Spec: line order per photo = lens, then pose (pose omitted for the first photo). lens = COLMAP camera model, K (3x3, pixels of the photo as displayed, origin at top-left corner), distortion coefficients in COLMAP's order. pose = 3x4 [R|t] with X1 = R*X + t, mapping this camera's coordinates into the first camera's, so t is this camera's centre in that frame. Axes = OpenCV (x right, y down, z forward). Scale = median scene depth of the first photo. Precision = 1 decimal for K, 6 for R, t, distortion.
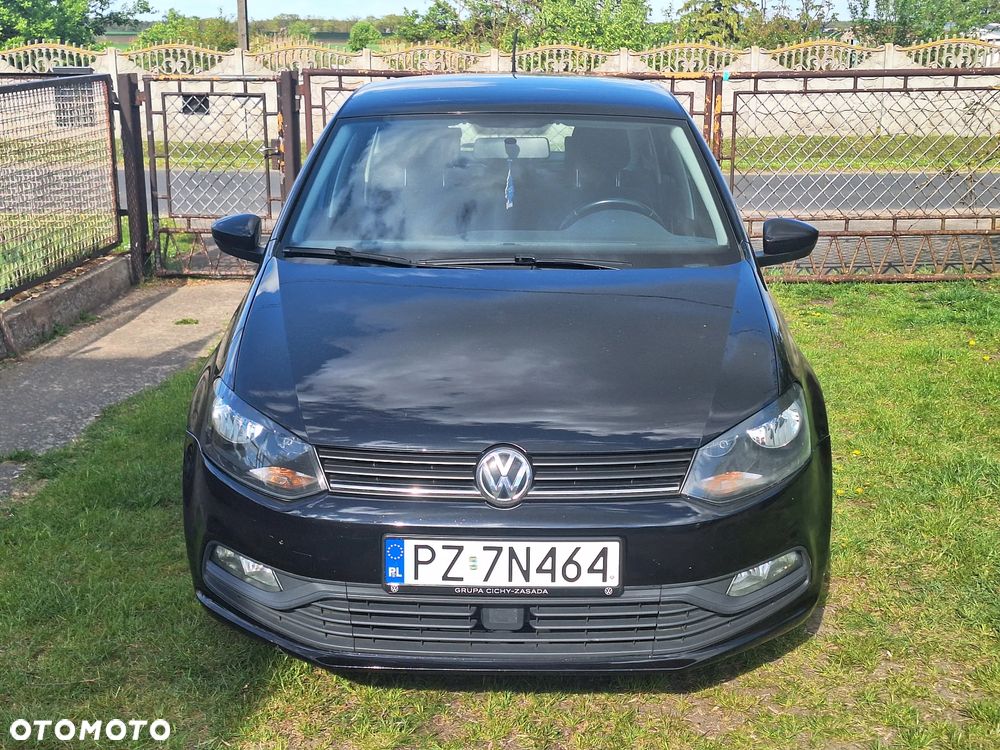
lens RADIAL K [[1333.1, 0, 498.0], [0, 1333.1, 371.0], [0, 0, 1]] dist [0.097347, 0.000000]
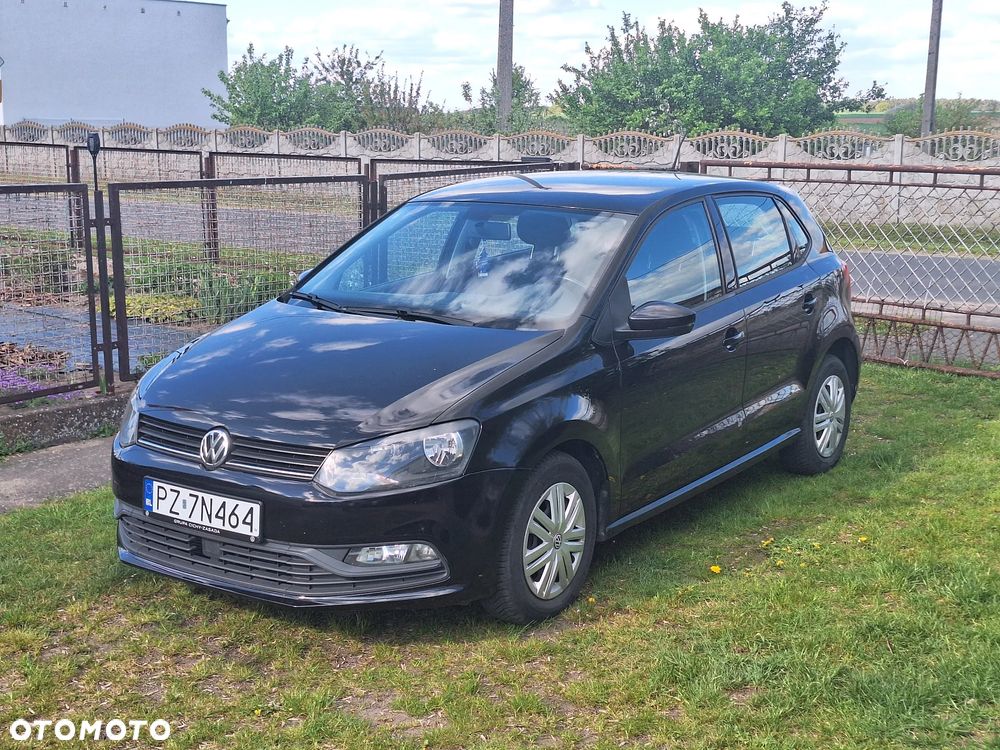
lens RADIAL K [[1333.1, 0, 500.0], [0, 1333.1, 348.6], [0, 0, 1]] dist [0.097347, 0.000000]
pose [[0.836357, 0.097068, -0.539523, 1.036924], [-0.136675, 0.990041, -0.033748, -0.020998], [0.530874, 0.101965, 0.841294, -0.062499]]
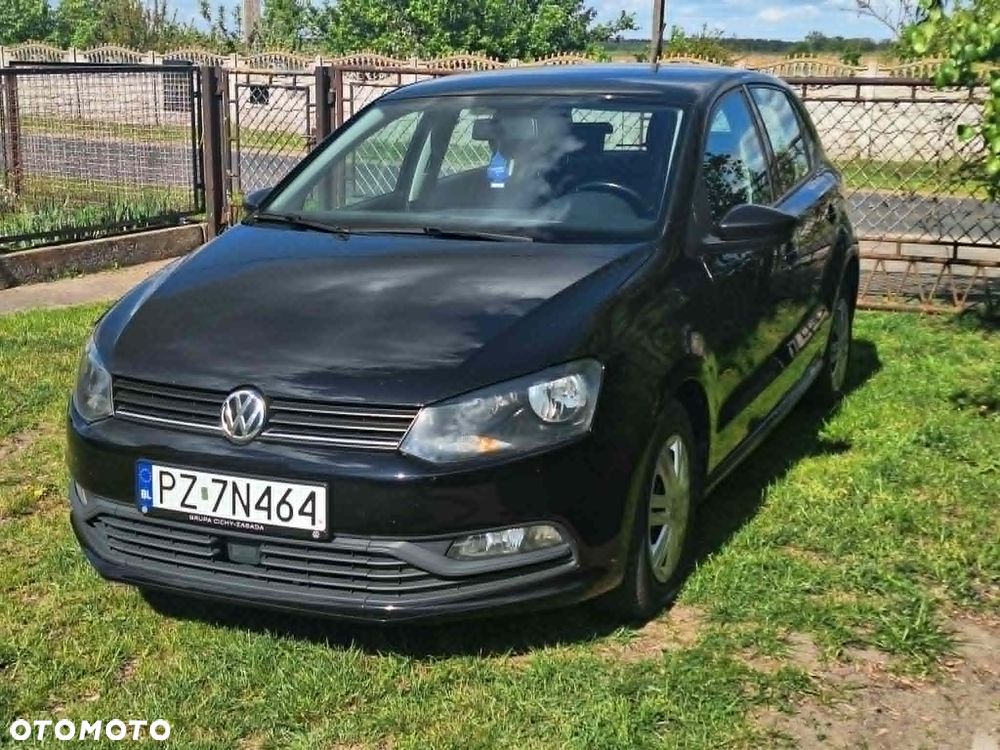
lens RADIAL K [[1313.2, 0, 500.6], [0, 1313.2, 377.0], [0, 0, 1]] dist [0.104238, 0.000000]
pose [[0.924569, 0.076856, -0.373182, 0.582435], [-0.083006, 0.996549, -0.000414, 0.032409], [0.371862, 0.031359, 0.927758, 0.109980]]
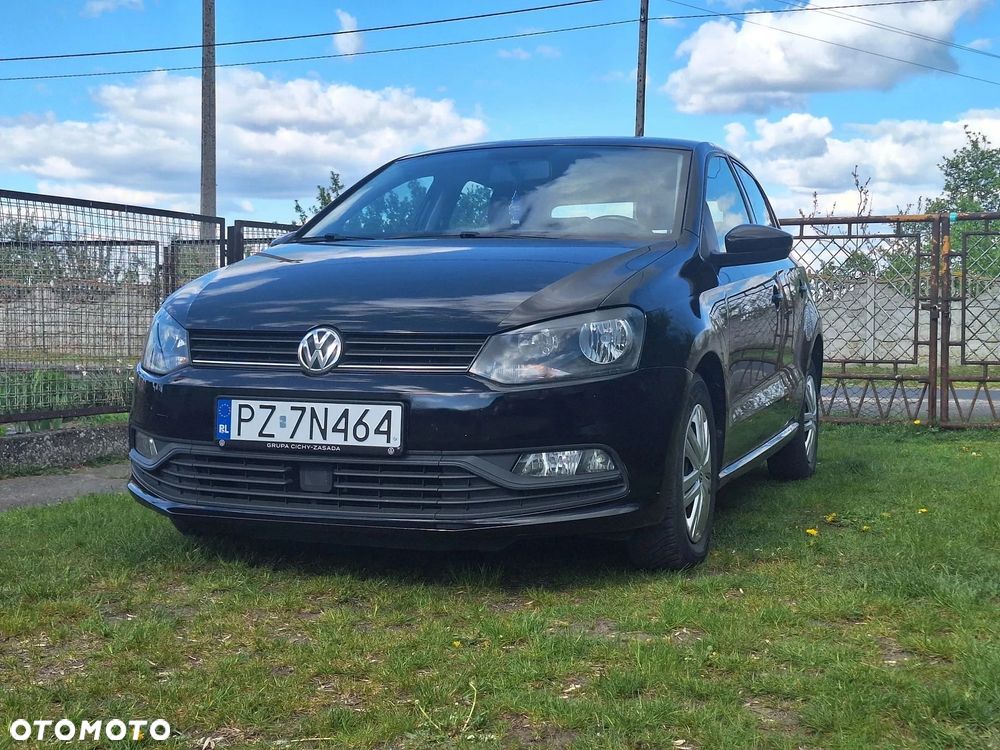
lens RADIAL K [[1333.1, 0, 489.4], [0, 1333.1, 368.2], [0, 0, 1]] dist [0.097347, 0.000000]
pose [[0.943234, 0.019029, -0.331583, 0.523816], [-0.084673, 0.979146, -0.184673, 0.294155], [0.321154, 0.202266, 0.925175, -0.007598]]
